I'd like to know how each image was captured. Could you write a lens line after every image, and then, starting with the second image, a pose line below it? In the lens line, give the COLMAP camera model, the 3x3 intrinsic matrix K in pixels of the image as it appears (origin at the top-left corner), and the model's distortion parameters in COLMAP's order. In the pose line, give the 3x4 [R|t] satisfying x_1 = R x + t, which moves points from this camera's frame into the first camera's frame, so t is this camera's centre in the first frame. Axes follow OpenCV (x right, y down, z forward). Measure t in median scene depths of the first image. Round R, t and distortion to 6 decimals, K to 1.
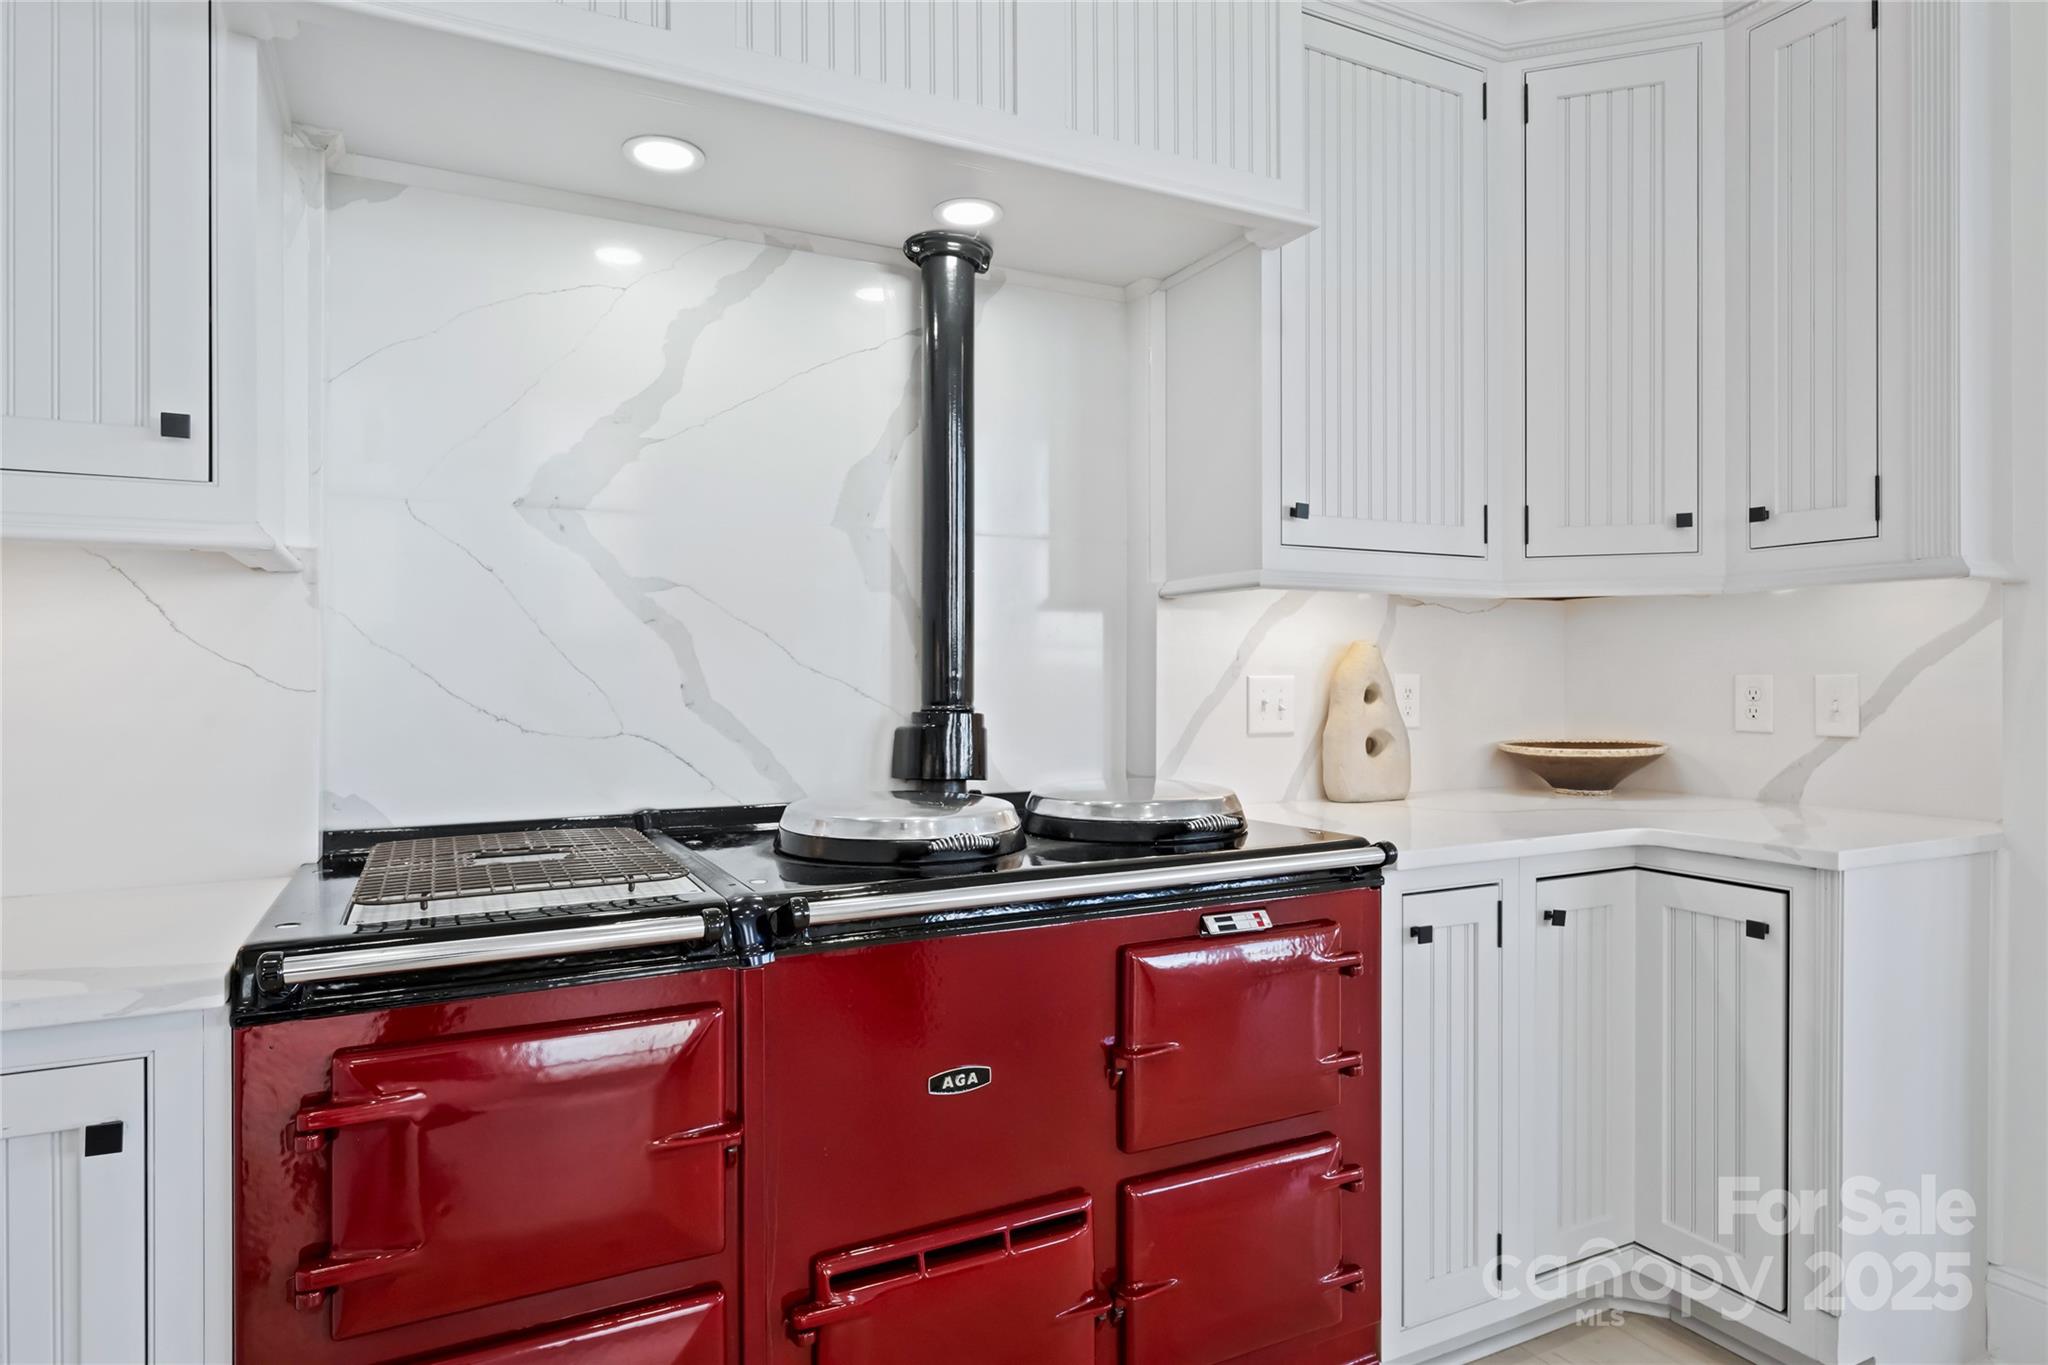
lens RADIAL K [[1156.8, 0, 1024.0], [0, 1156.8, 682.5], [0, 0, 1]] dist [0.001550, 0.000507]
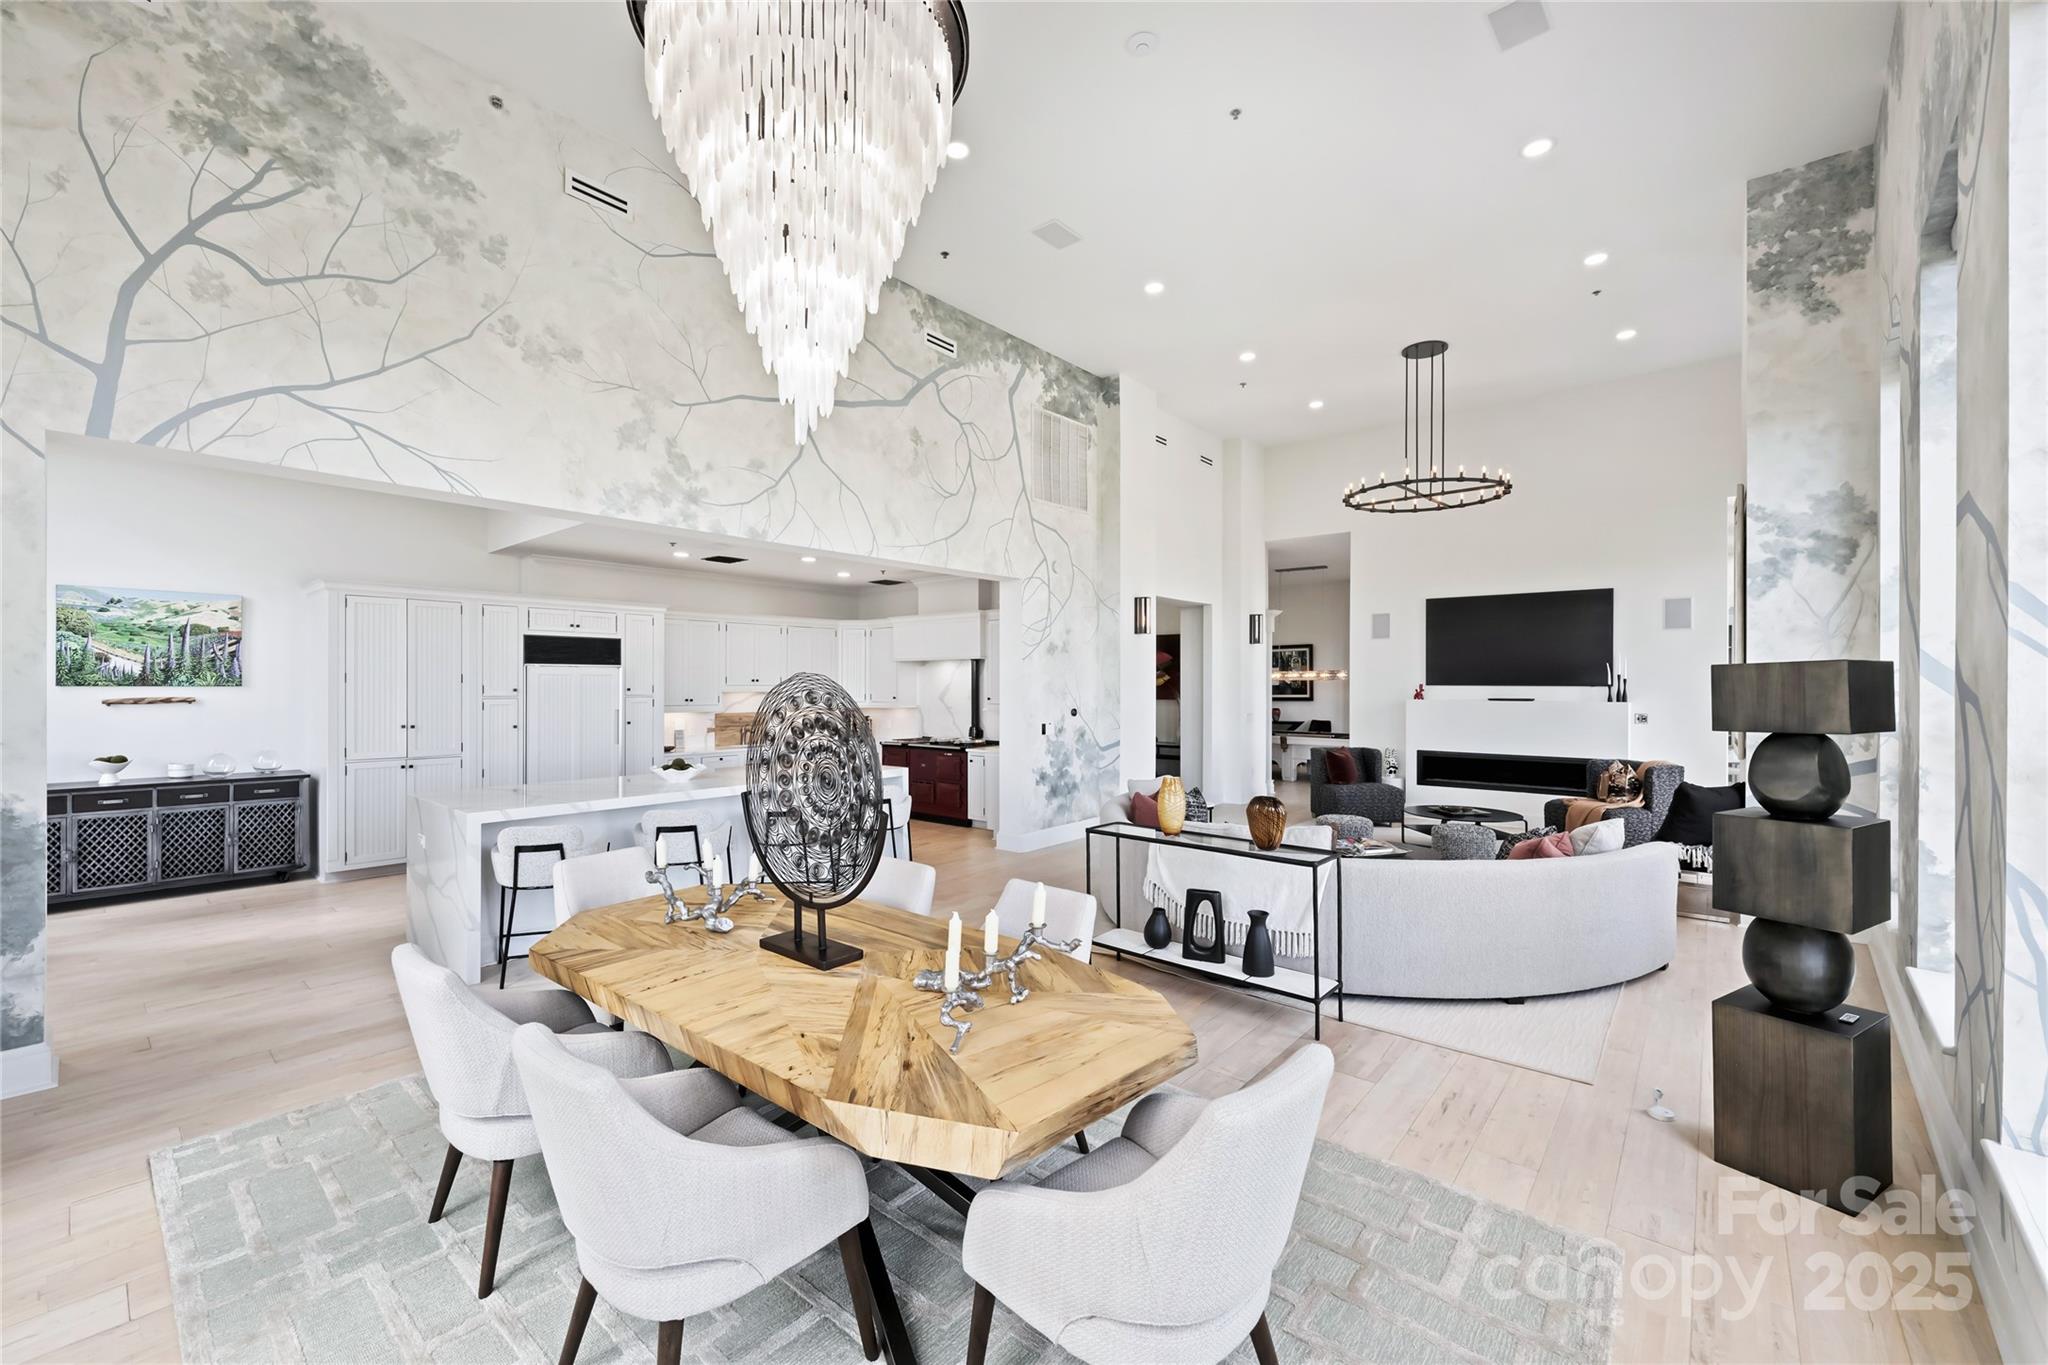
lens RADIAL K [[800.0, 0, 1012.6], [0, 800.0, 682.3], [0, 0, 1]] dist [-0.000048, 0.000312]
pose [[0.380187, 0.008685, -0.924869, 4.446167], [-0.001859, 0.999961, 0.008626, -0.282453], [0.924908, -0.001560, 0.380189, -0.595492]]
